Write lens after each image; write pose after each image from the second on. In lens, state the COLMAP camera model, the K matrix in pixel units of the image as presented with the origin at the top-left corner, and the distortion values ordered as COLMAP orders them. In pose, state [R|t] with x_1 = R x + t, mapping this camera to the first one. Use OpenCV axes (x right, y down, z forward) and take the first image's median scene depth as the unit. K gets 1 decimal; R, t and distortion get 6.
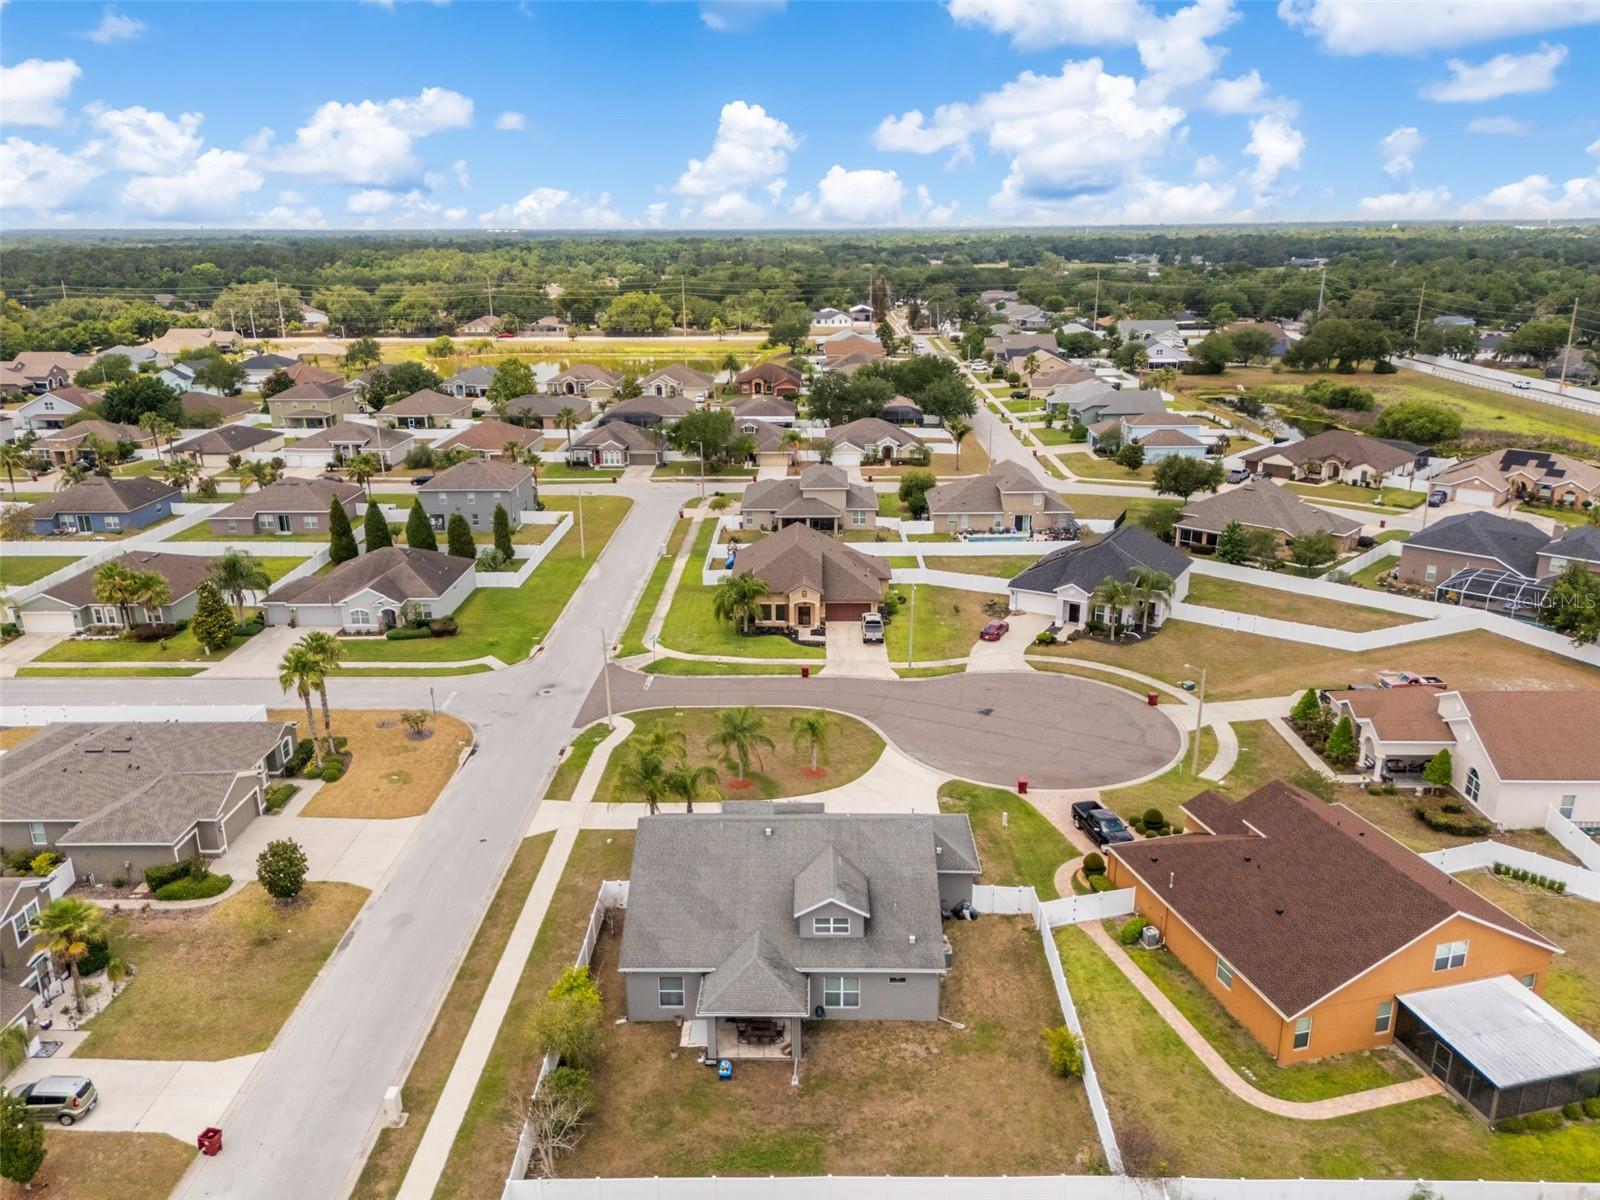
lens RADIAL K [[1172.0, 0, 800.0], [0, 1172.0, 600.0], [0, 0, 1]] dist [0.094705, -0.097165]
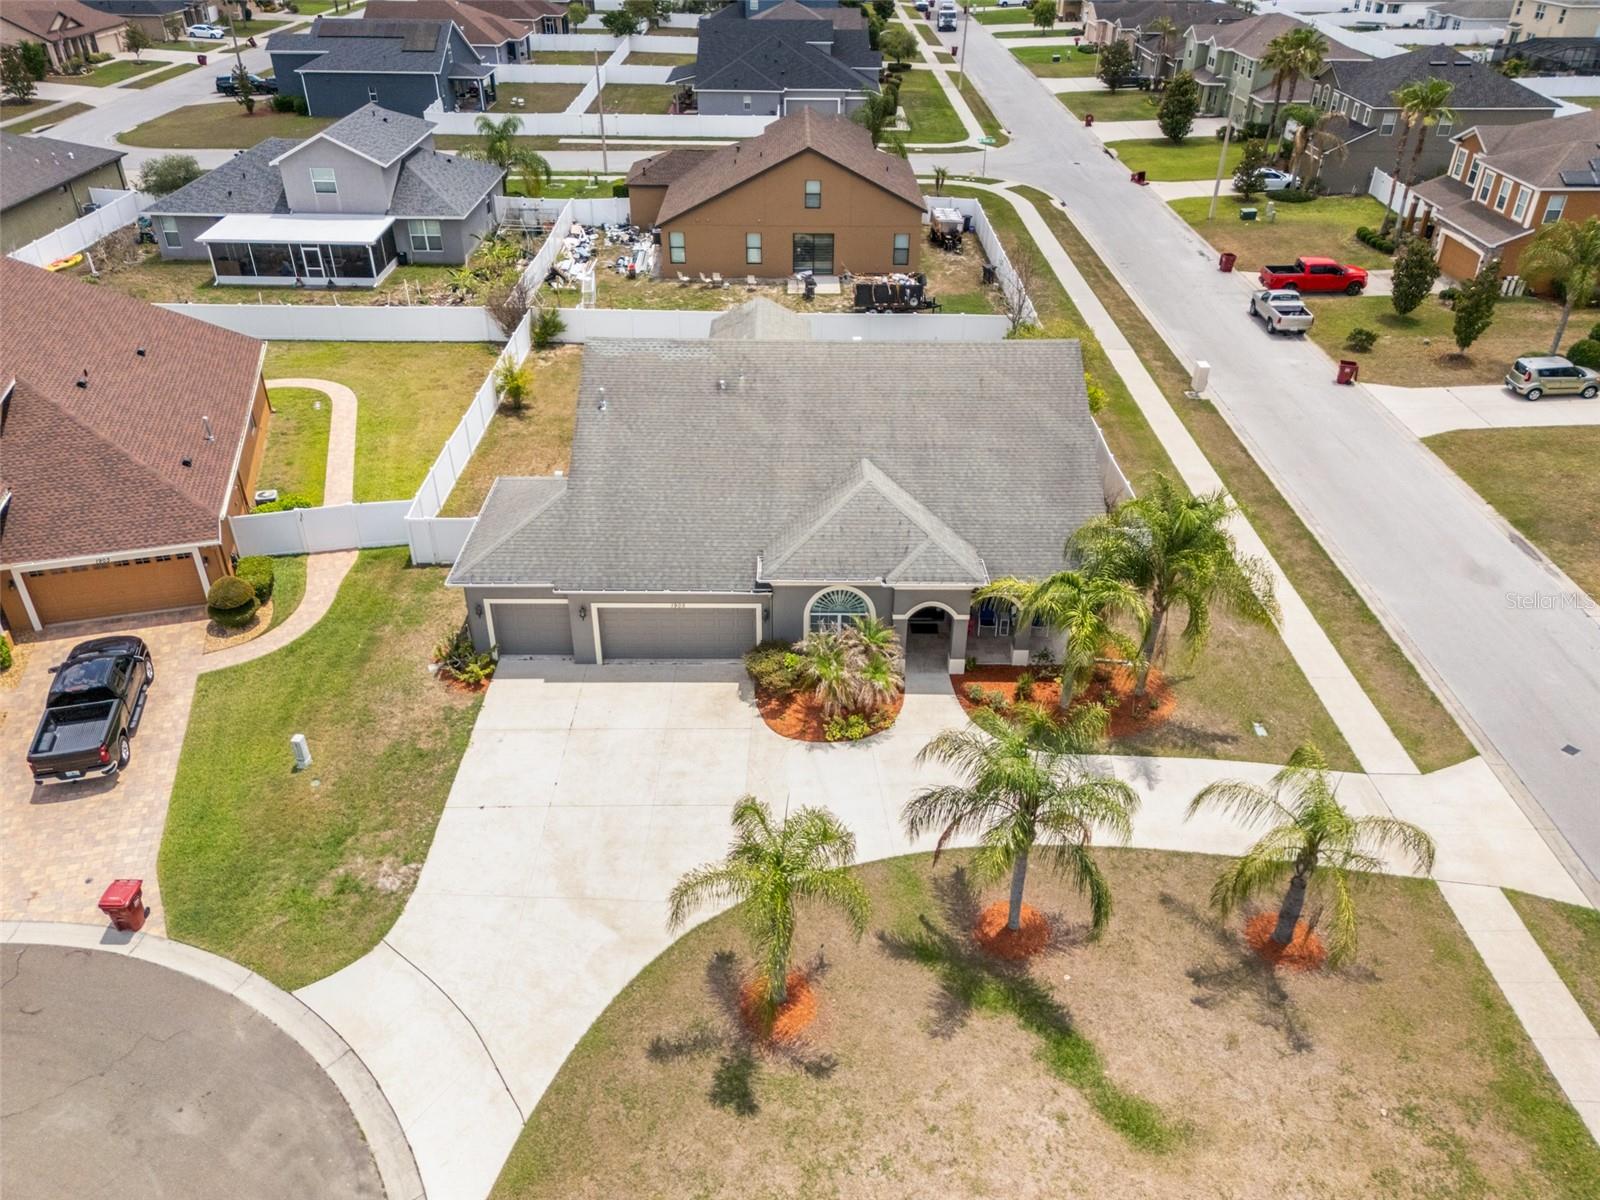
lens RADIAL K [[1180.5, 0, 798.2], [0, 1180.5, 598.0], [0, 0, 1]] dist [0.058985, -0.045043]
pose [[-0.999847, 0.010242, -0.014180, 0.008136], [-0.004200, 0.646374, 0.763009, -0.106958], [0.016980, 0.762952, -0.646232, 0.849022]]
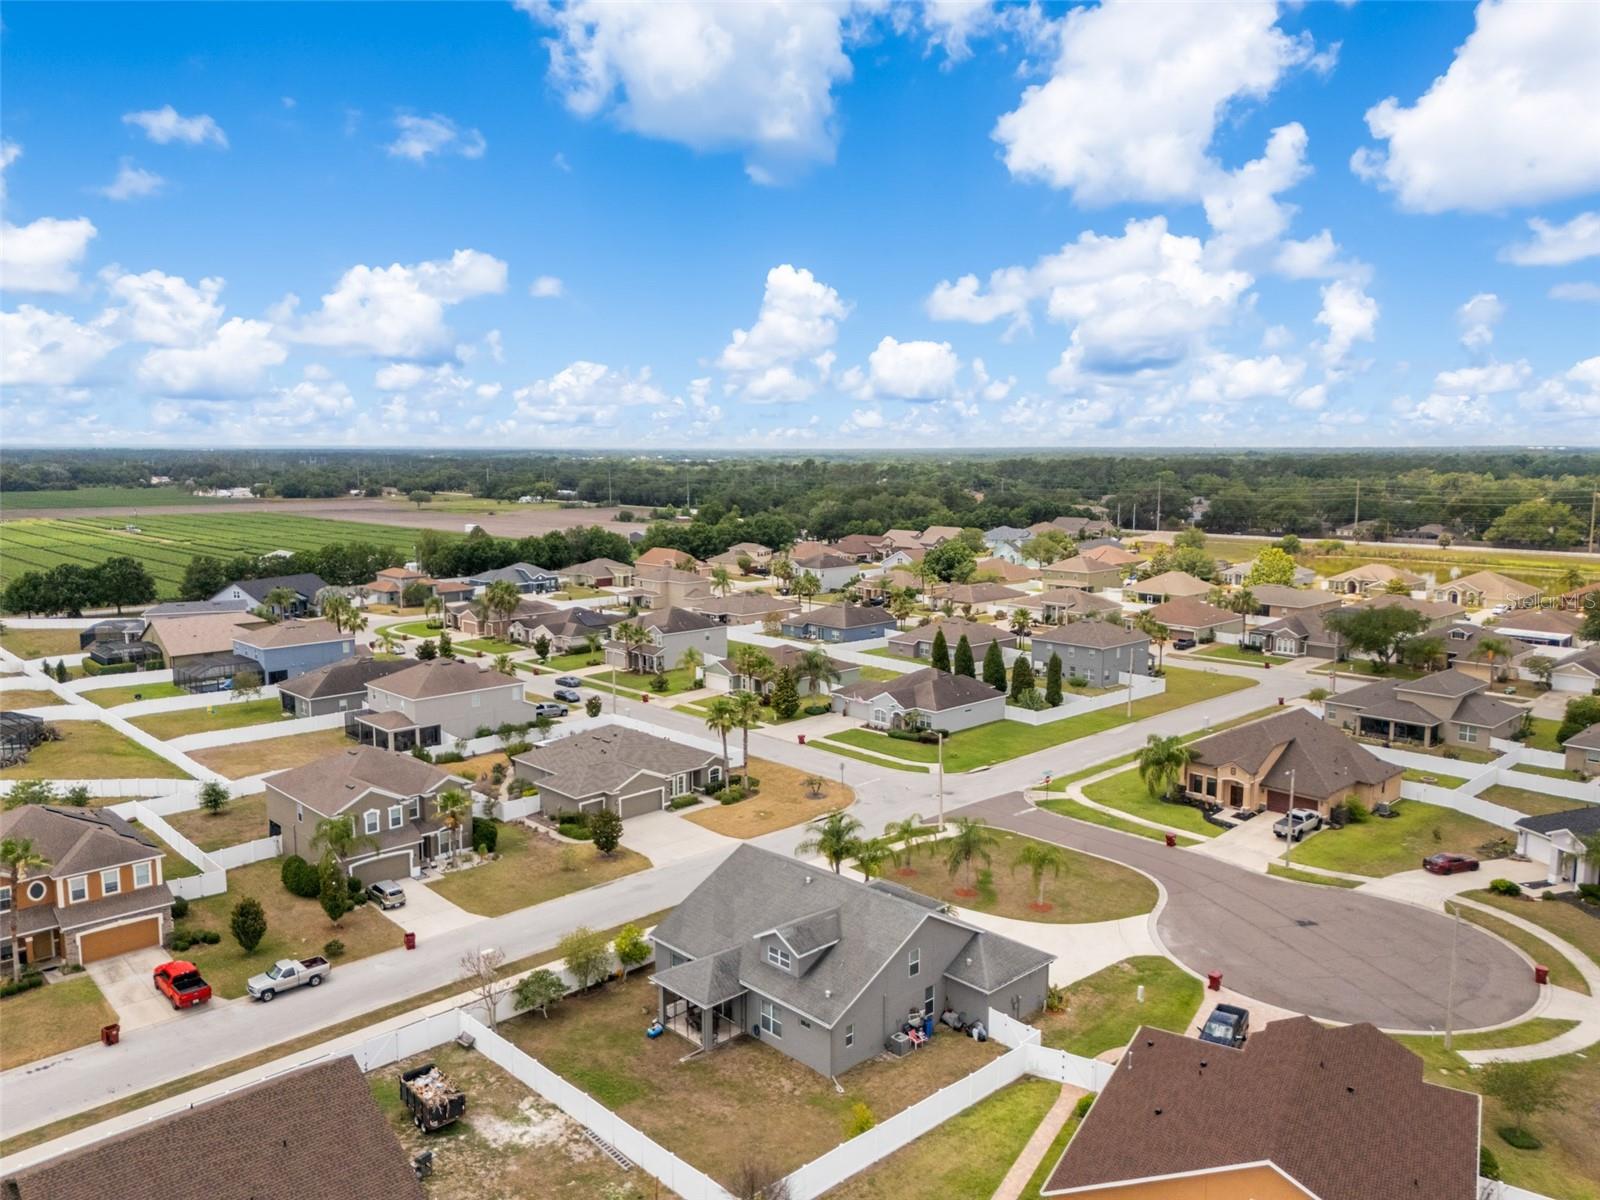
lens RADIAL K [[1172.0, 0, 800.0], [0, 1172.0, 600.0], [0, 0, 1]] dist [0.094705, -0.097165]
pose [[0.701710, 0.100670, -0.705315, 0.422609], [-0.220895, 0.971925, -0.081042, 0.015263], [0.677354, 0.212668, 0.704247, 0.072865]]
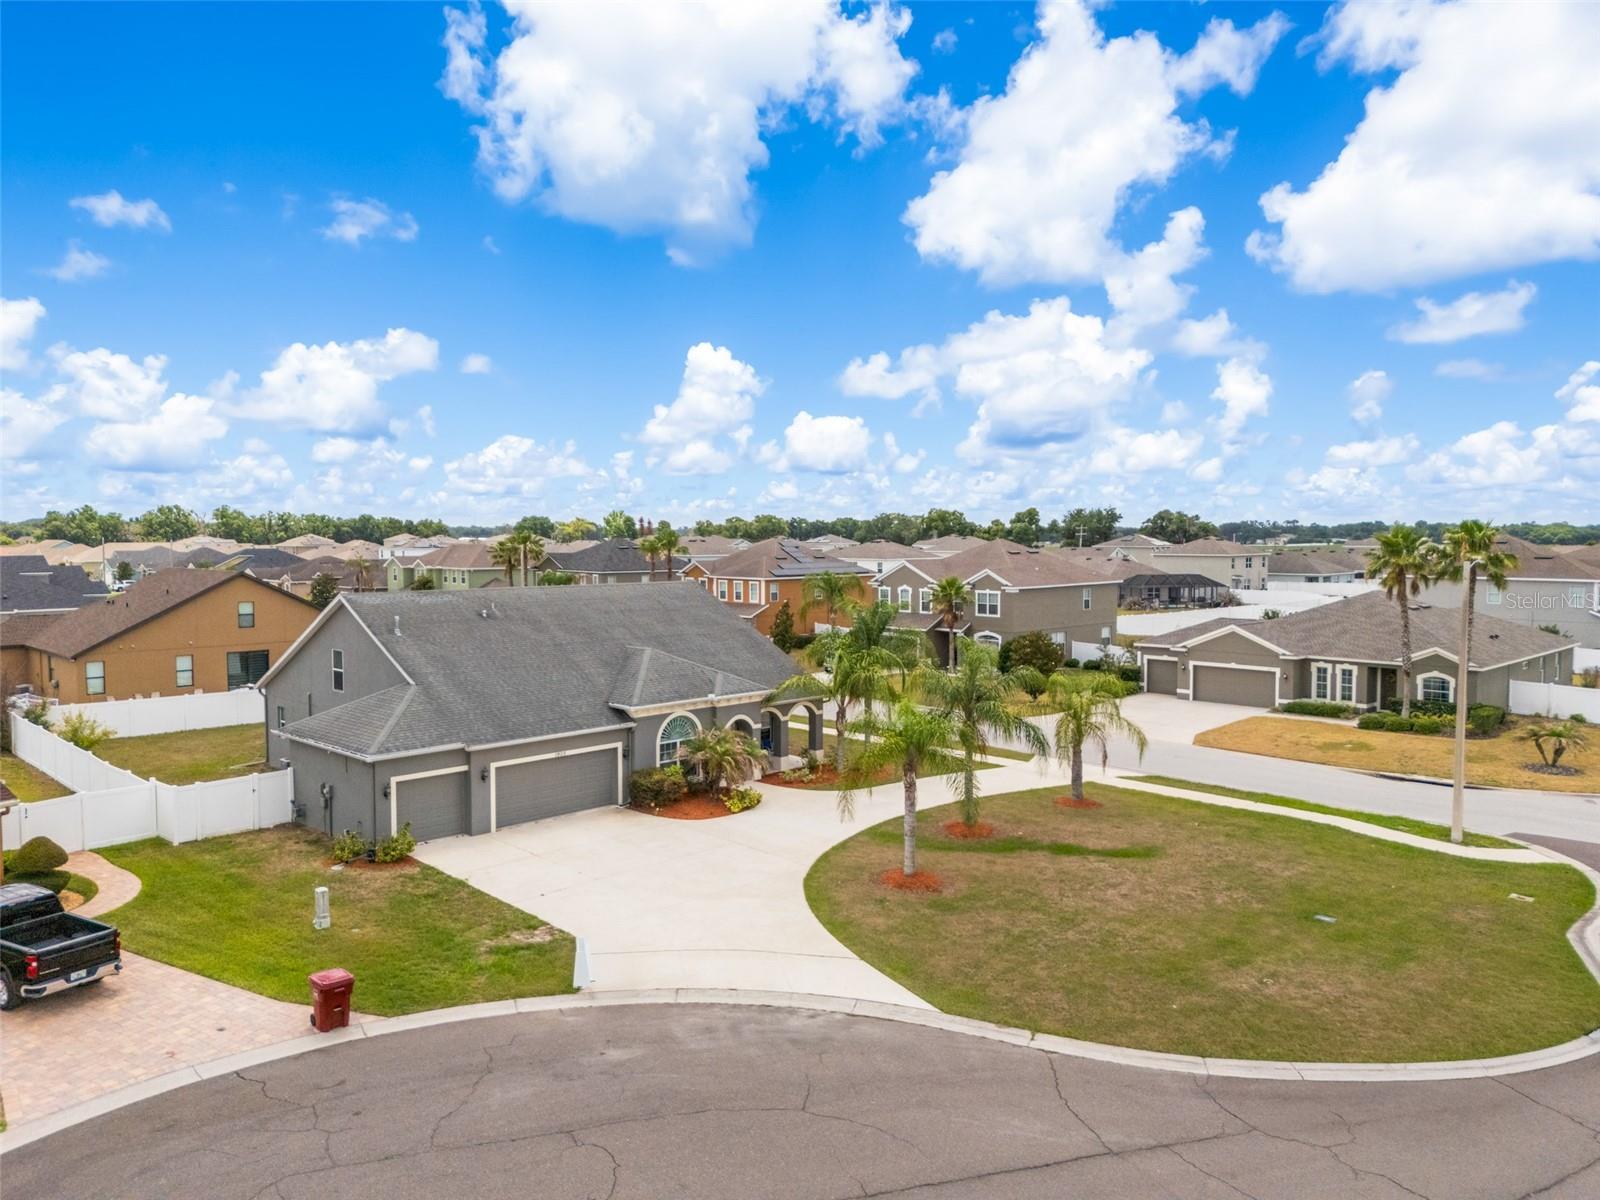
lens RADIAL K [[1172.0, 0, 800.0], [0, 1172.0, 600.0], [0, 0, 1]] dist [0.094705, -0.097165]
pose [[-0.697009, 0.049970, -0.715319, 0.227650], [-0.210987, 0.939117, 0.271190, -0.022519], [0.685320, 0.339945, -0.644030, 0.905000]]
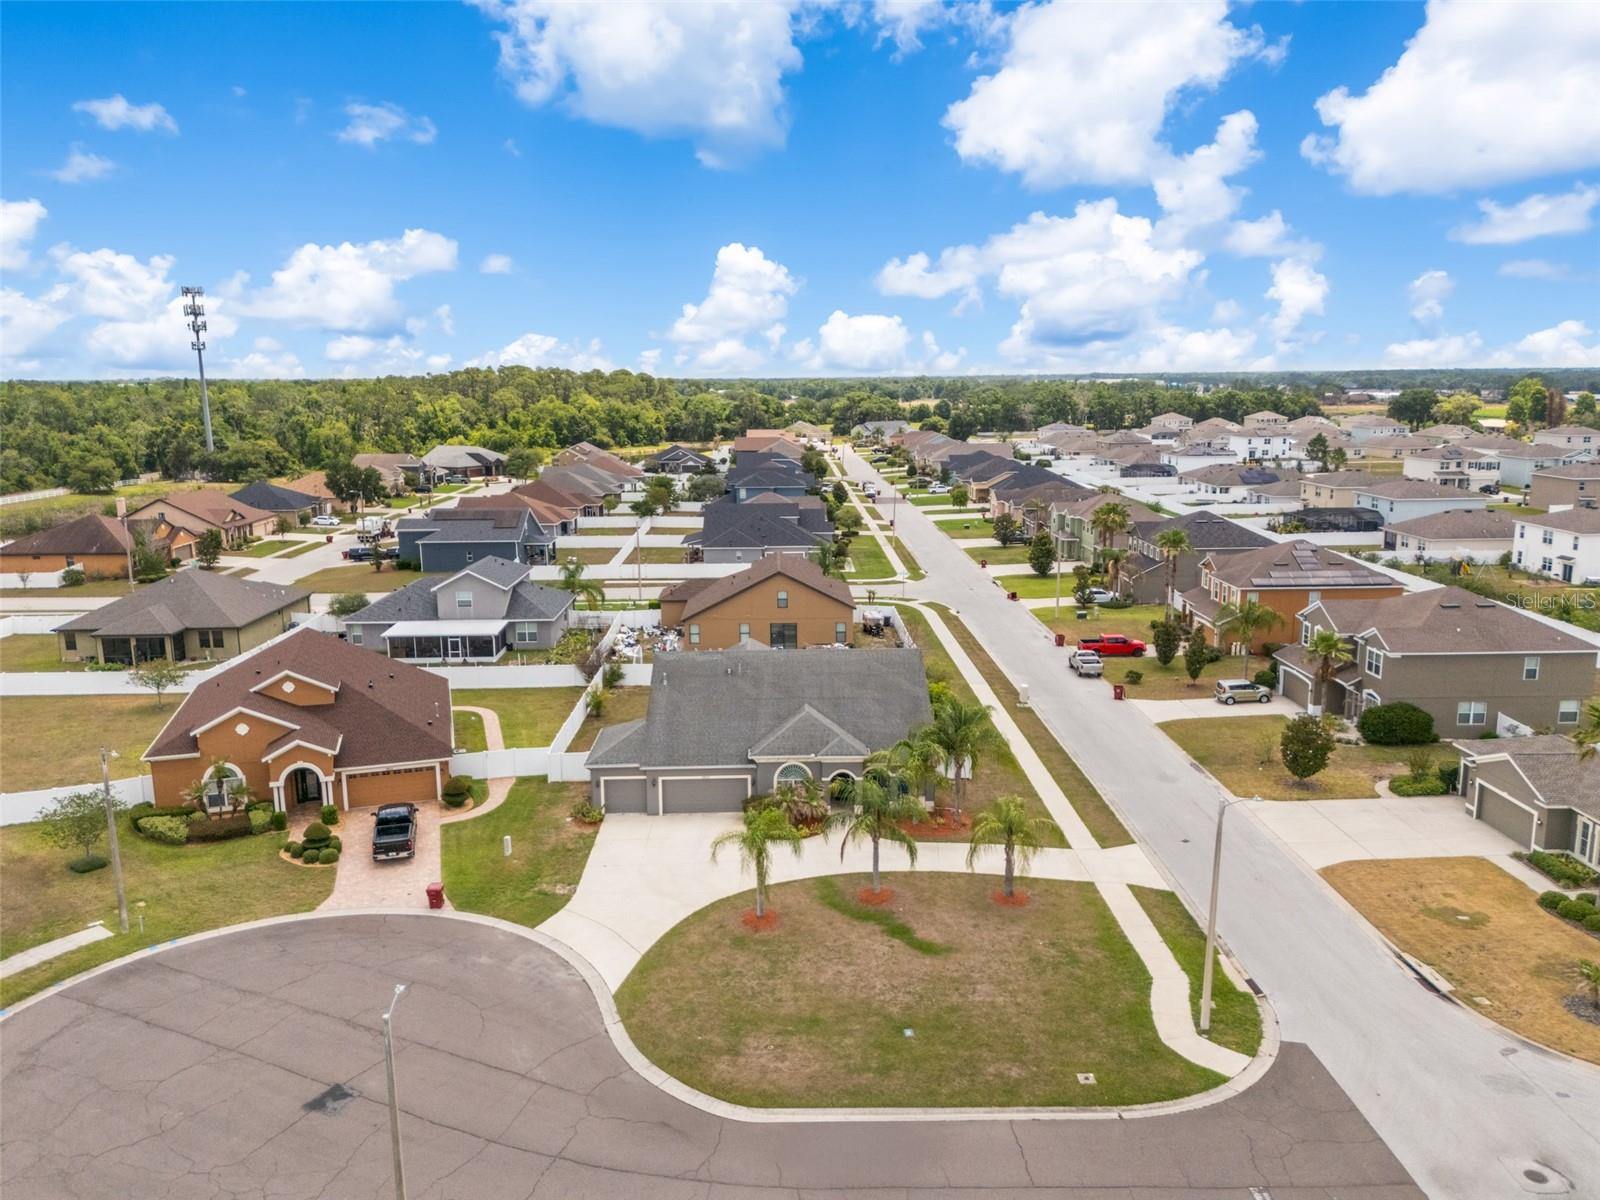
lens RADIAL K [[1172.0, 0, 800.0], [0, 1172.0, 600.0], [0, 0, 1]] dist [0.094705, -0.097165]
pose [[-0.999235, 0.022036, -0.032319, 0.006142], [0.004062, 0.880205, 0.474577, -0.213788], [0.038905, 0.474083, -0.879620, 1.107792]]
